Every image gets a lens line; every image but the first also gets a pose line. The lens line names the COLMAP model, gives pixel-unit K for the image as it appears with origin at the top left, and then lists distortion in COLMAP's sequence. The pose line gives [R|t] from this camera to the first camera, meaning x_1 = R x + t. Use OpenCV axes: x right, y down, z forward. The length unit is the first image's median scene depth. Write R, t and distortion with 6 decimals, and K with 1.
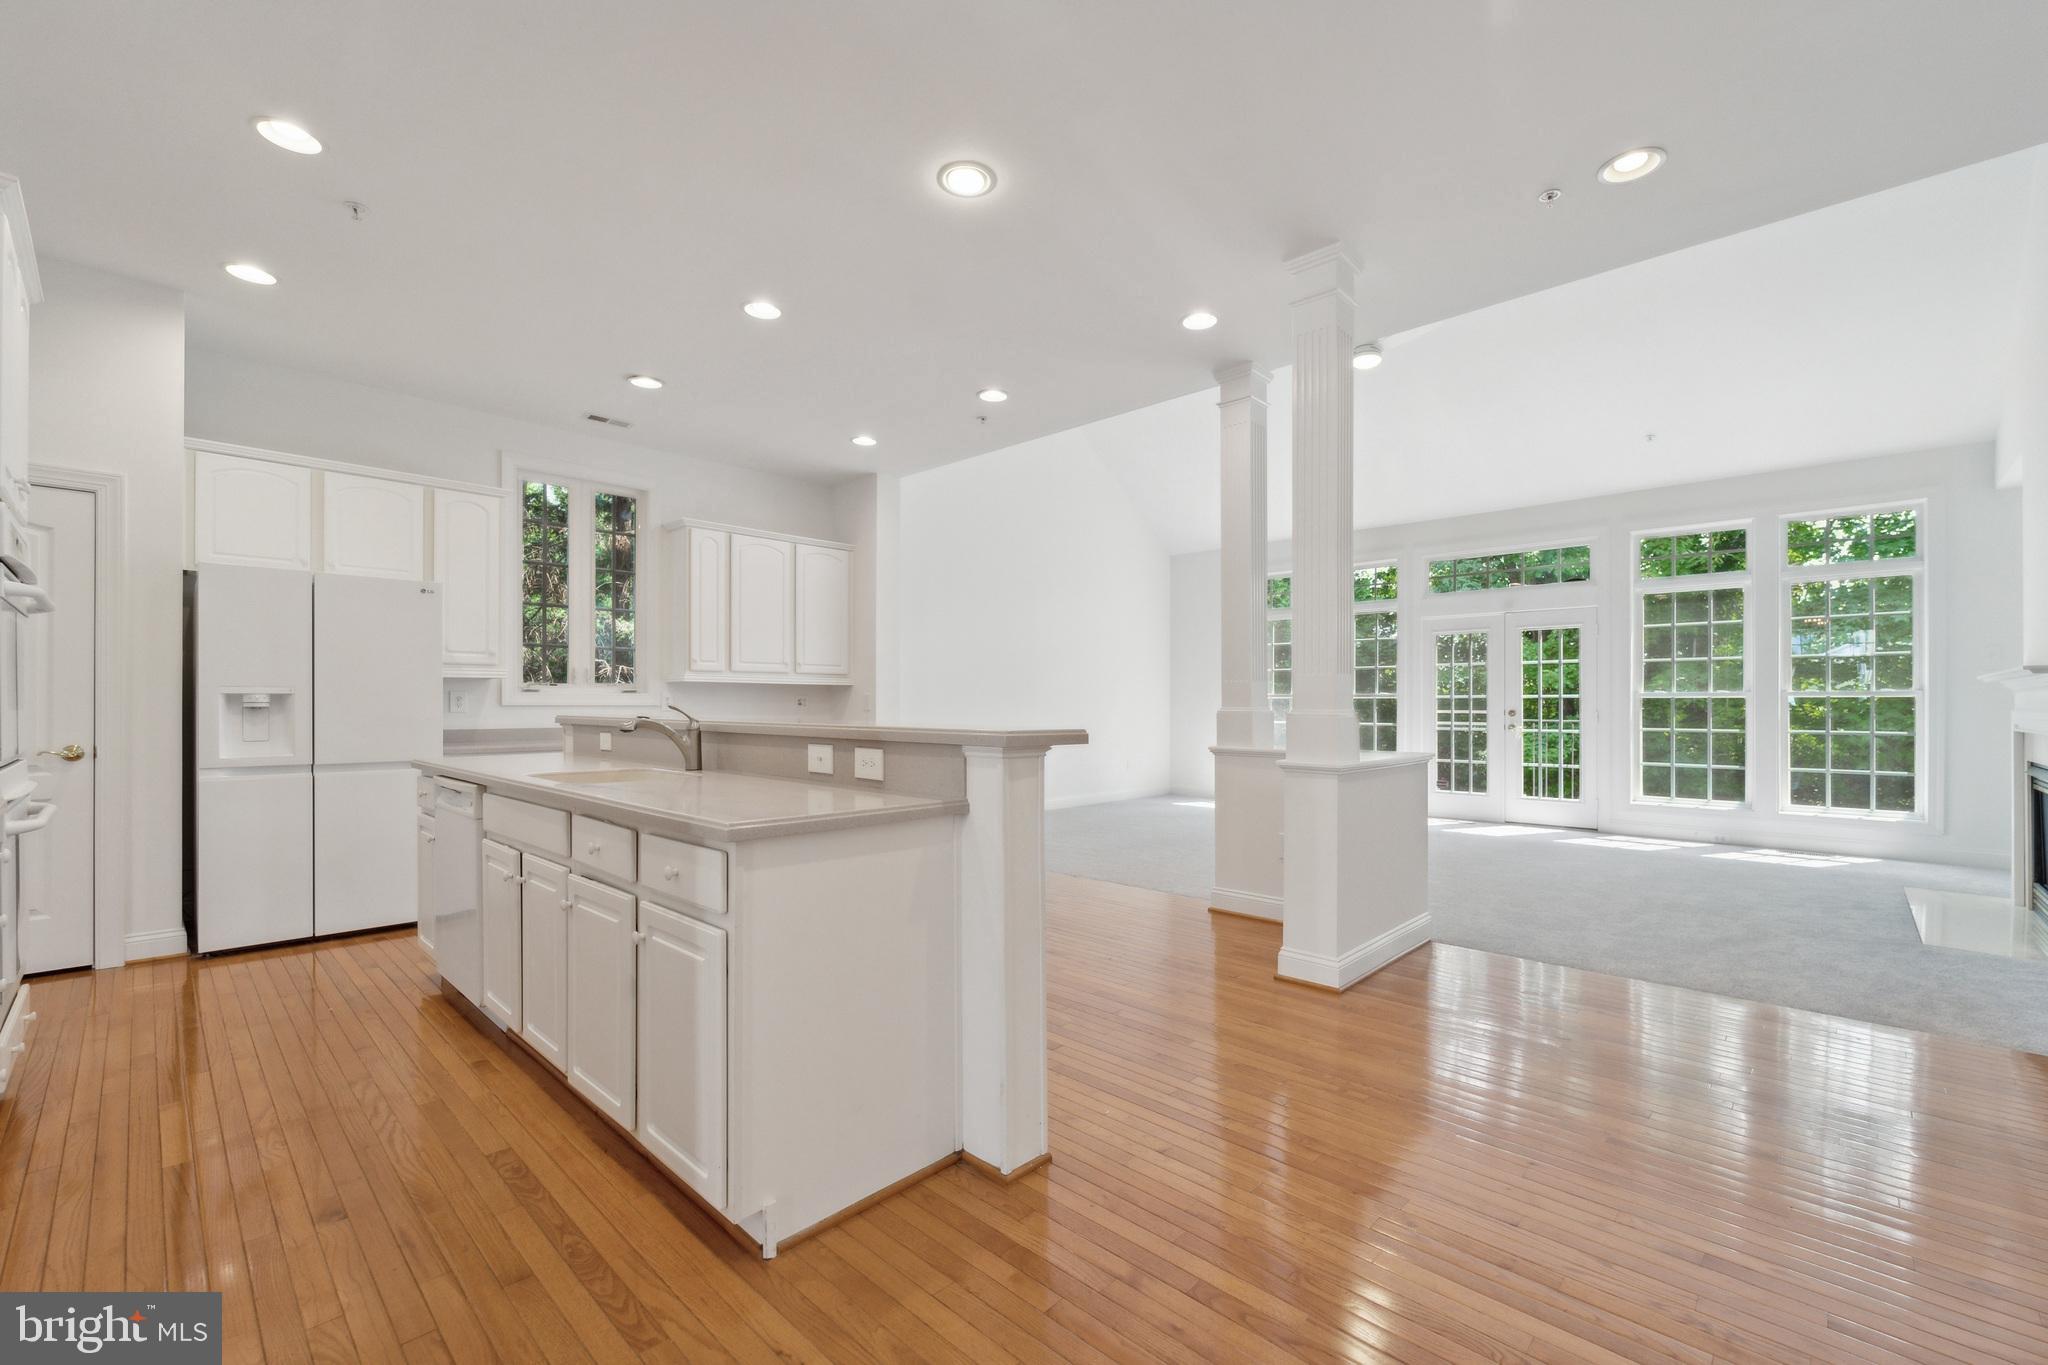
lens RADIAL K [[847.4, 0, 1032.4], [0, 847.4, 694.7], [0, 0, 1]] dist [0.001668, 0.000139]
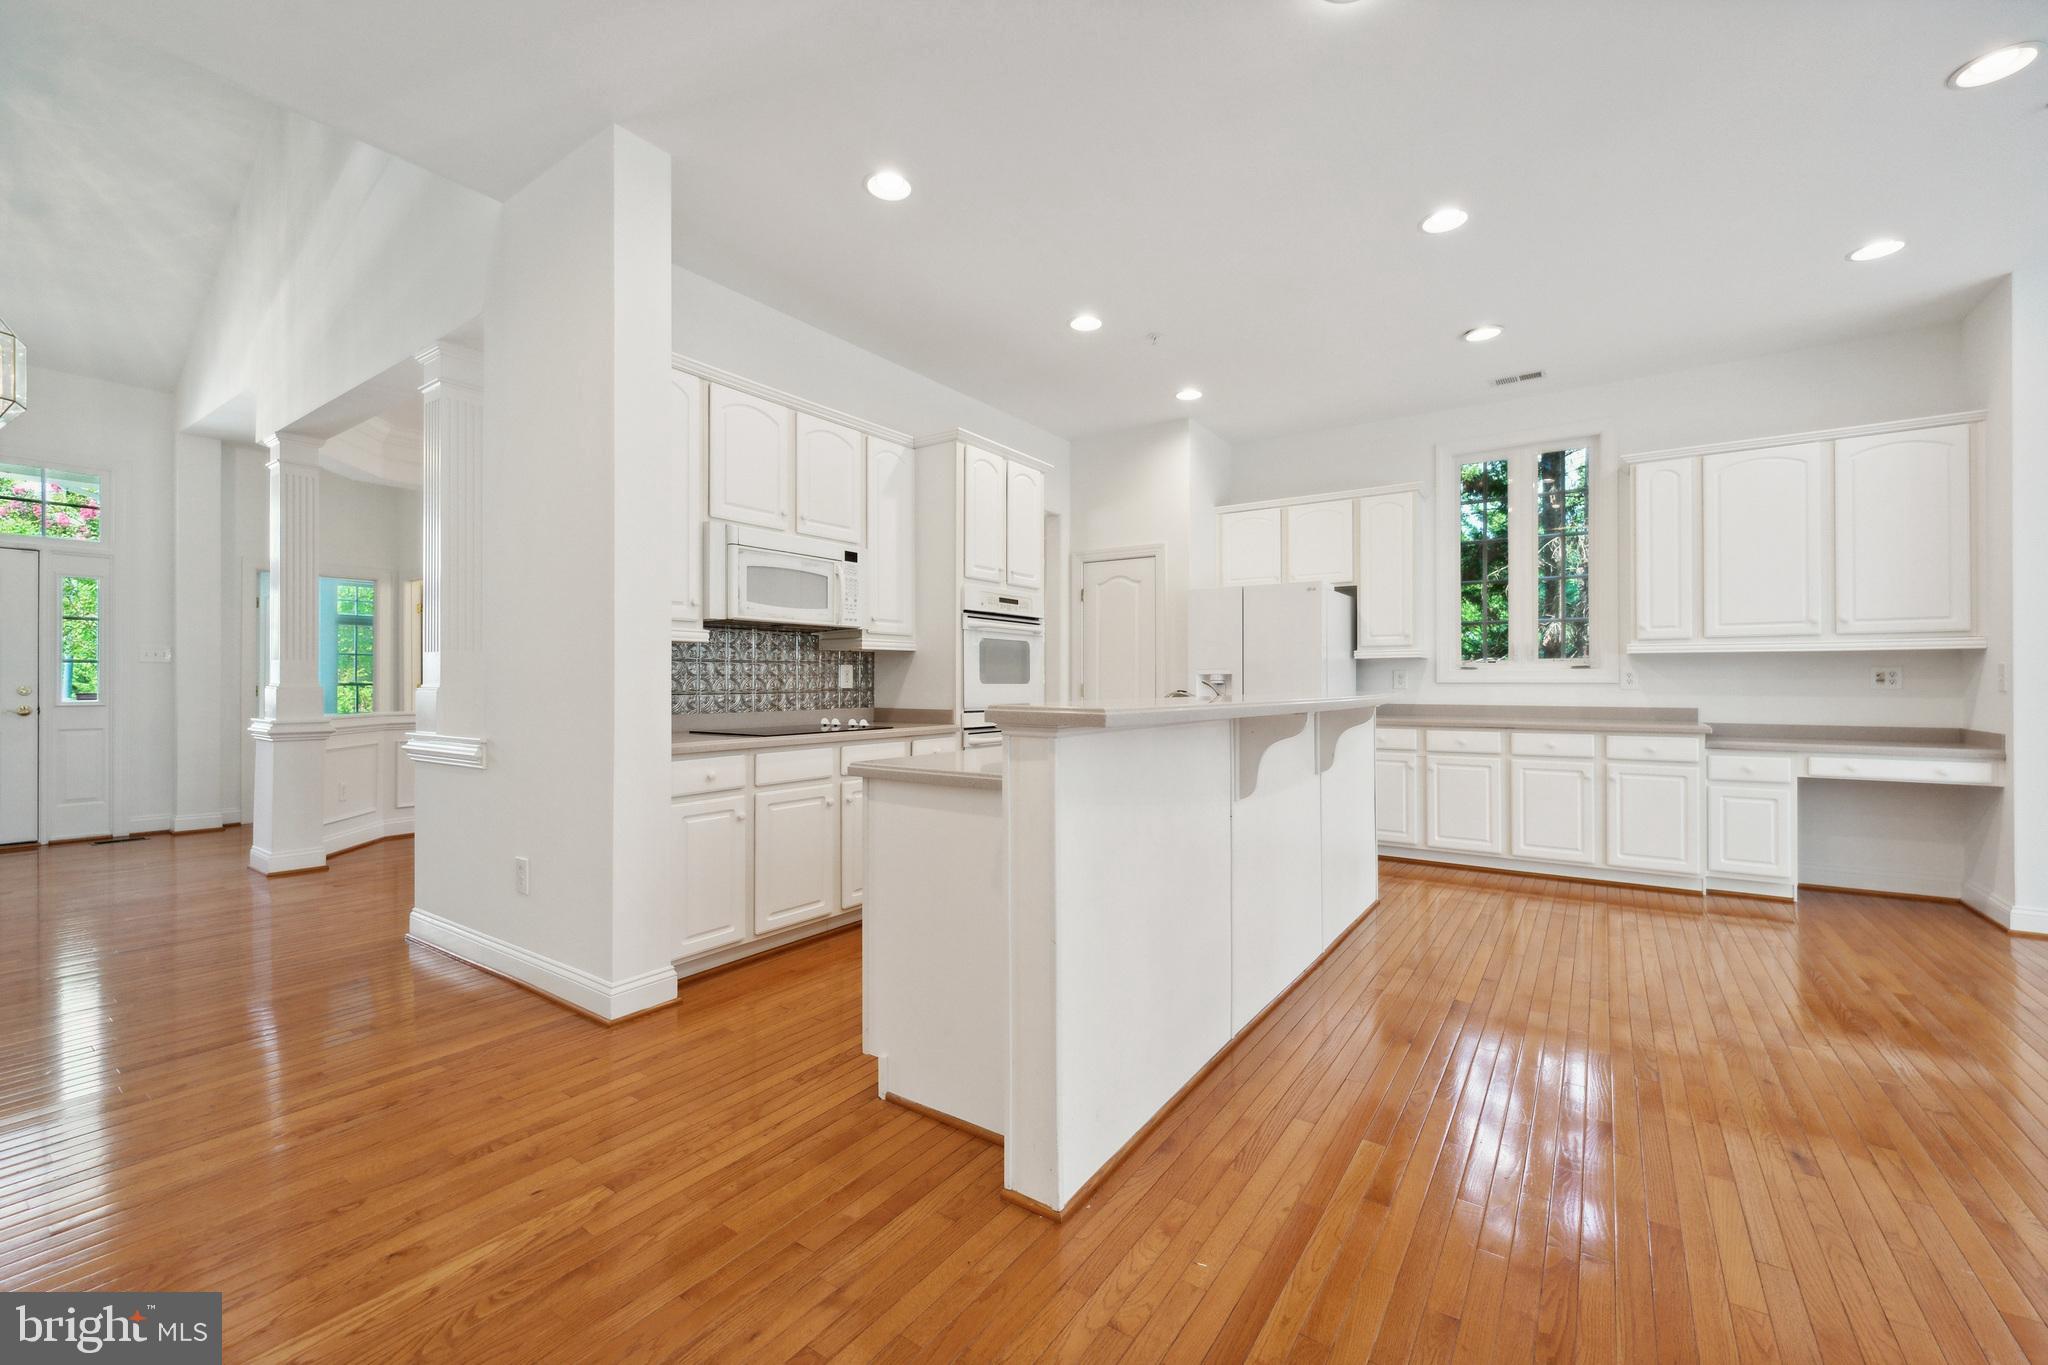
lens RADIAL K [[821.2, 0, 1024.0], [0, 821.2, 682.5], [0, 0, 1]] dist [-0.007549, 0.000101]
pose [[0.153310, -0.002327, -0.988175, 0.382509], [0.011487, 0.999934, -0.000573, 0.008146], [0.988111, -0.011263, 0.153327, 0.399365]]
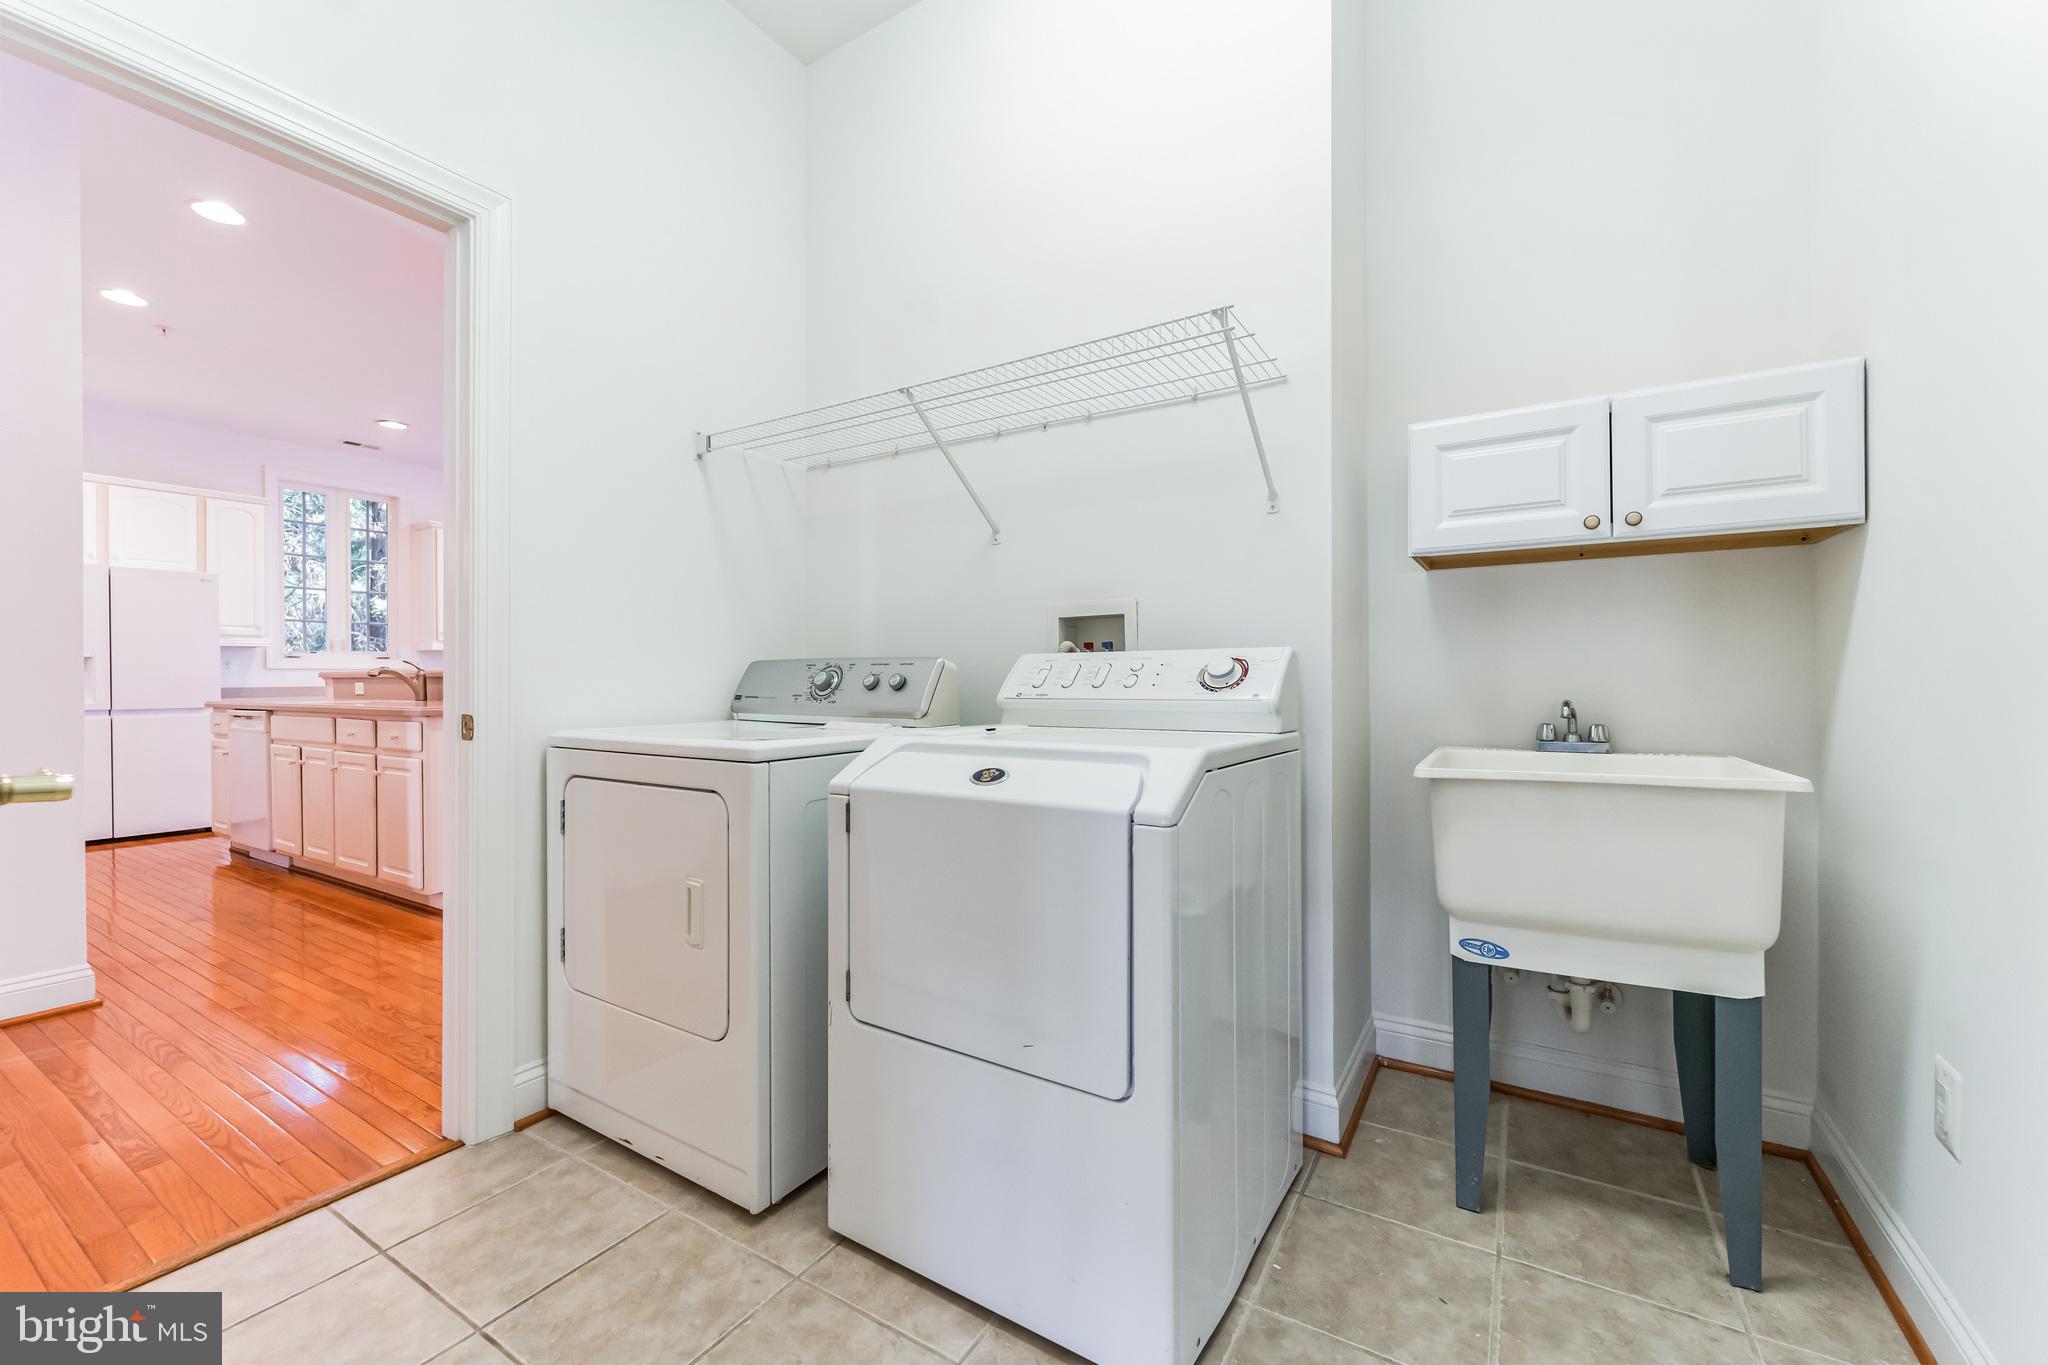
lens RADIAL K [[813.3, 0, 1016.6], [0, 813.3, 673.6], [0, 0, 1]] dist [-0.001654, -0.000116]
pose [[0.978302, -0.005875, 0.207102, 0.260200], [0.004730, 0.999971, 0.006021, 0.022345], [-0.207131, -0.004911, 0.978301, -0.499593]]
